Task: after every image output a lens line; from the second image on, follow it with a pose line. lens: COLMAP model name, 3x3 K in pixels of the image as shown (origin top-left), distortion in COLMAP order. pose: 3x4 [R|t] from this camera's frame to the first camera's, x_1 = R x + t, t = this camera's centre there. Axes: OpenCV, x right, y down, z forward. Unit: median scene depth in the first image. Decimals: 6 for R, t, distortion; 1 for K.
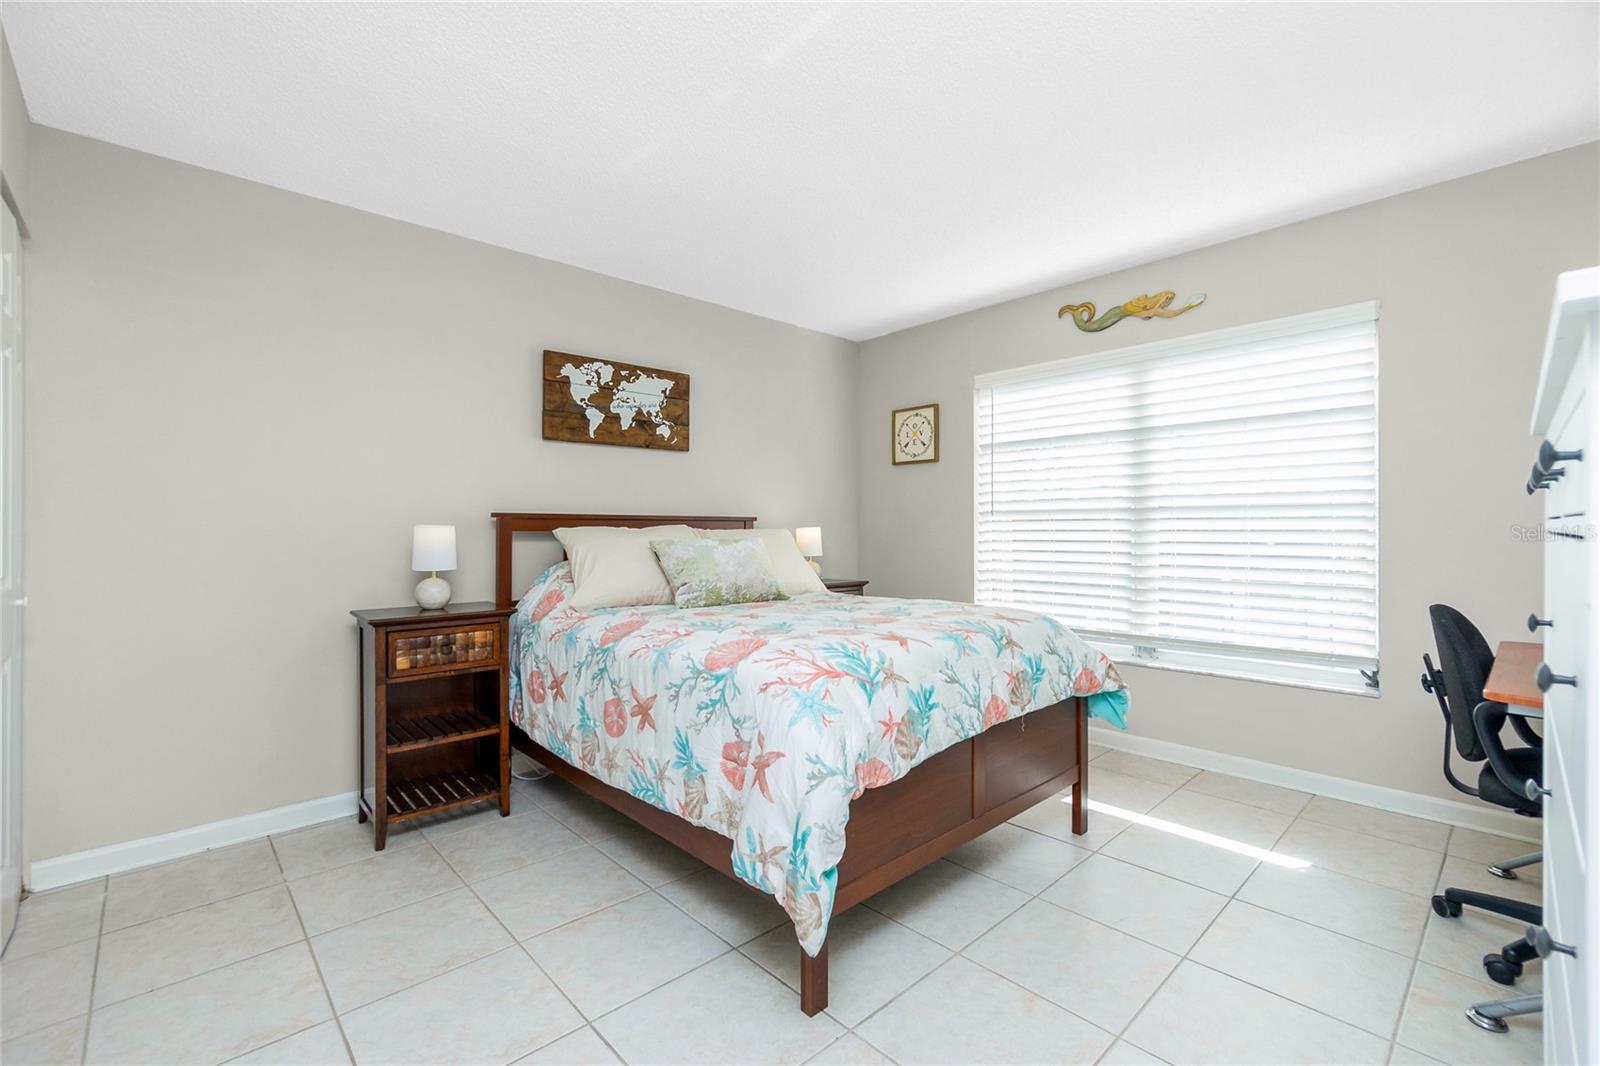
lens RADIAL K [[701.0, 0, 814.9], [0, 701.0, 524.9], [0, 0, 1]] dist [-0.005365, 0.001225]
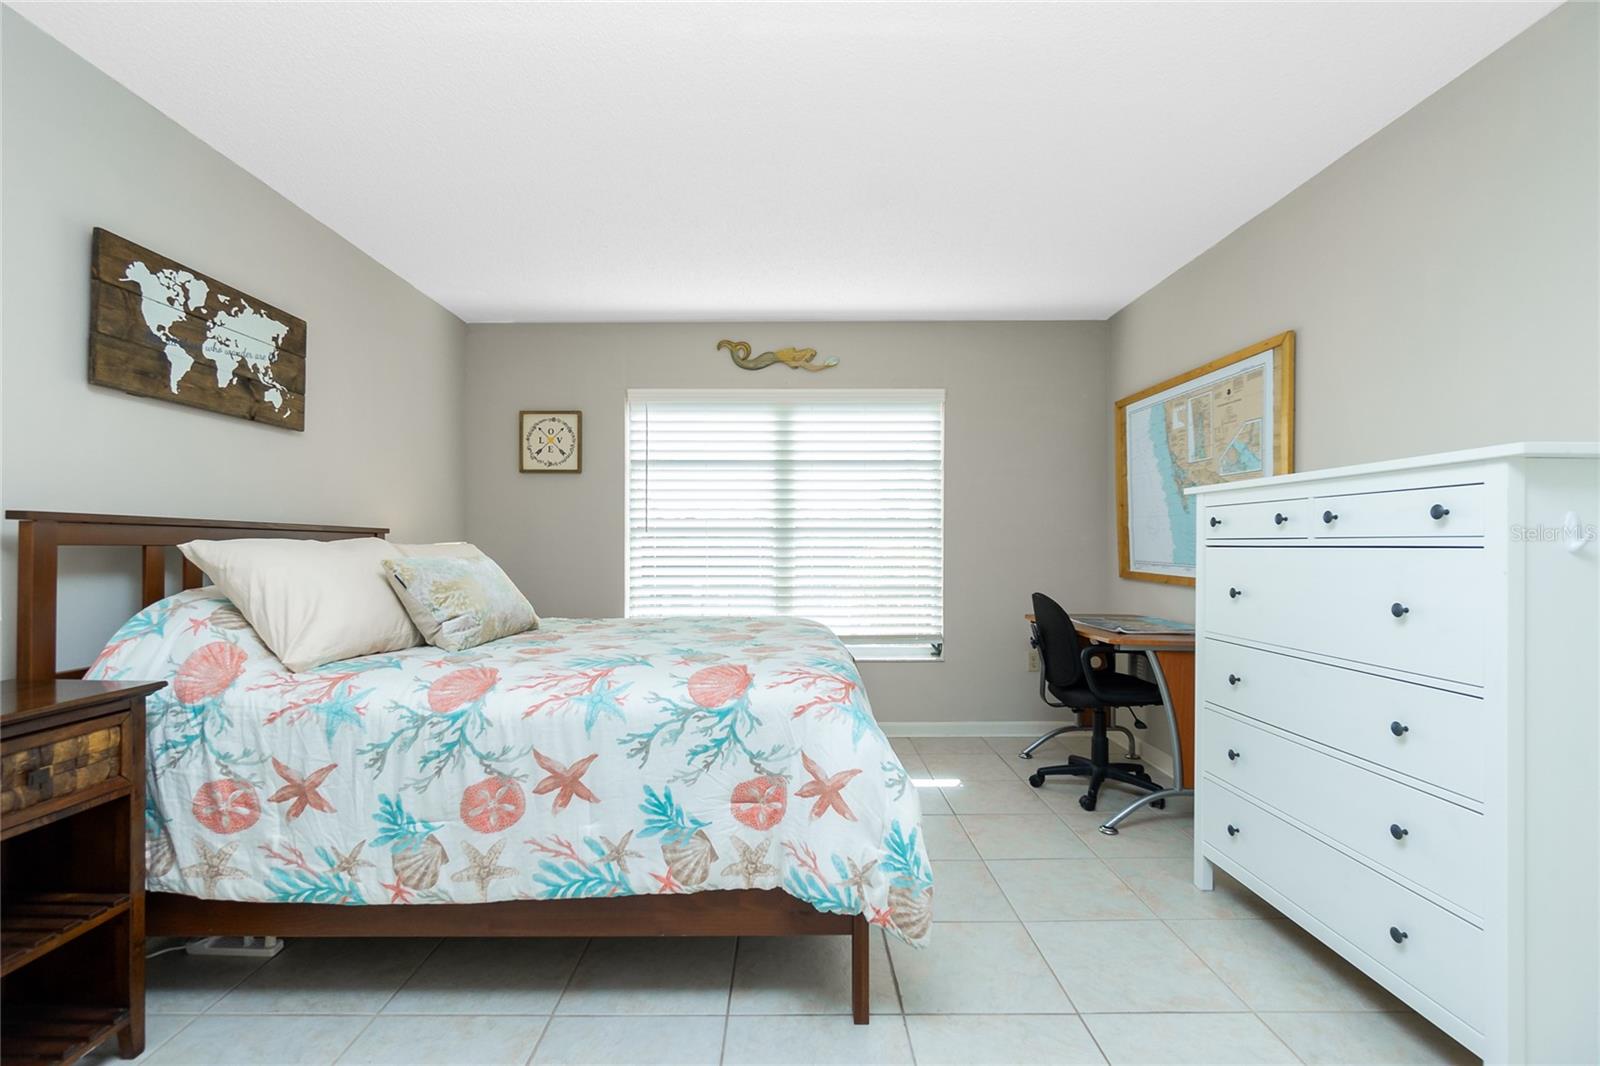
lens RADIAL K [[701.0, 0, 810.8], [0, 701.0, 544.0], [0, 0, 1]] dist [-0.005365, 0.001225]
pose [[0.676915, 0.004556, 0.736047, -0.444001], [-0.005801, 0.999983, -0.000855, 0.004600], [-0.736038, -0.003691, 0.676930, 0.205511]]
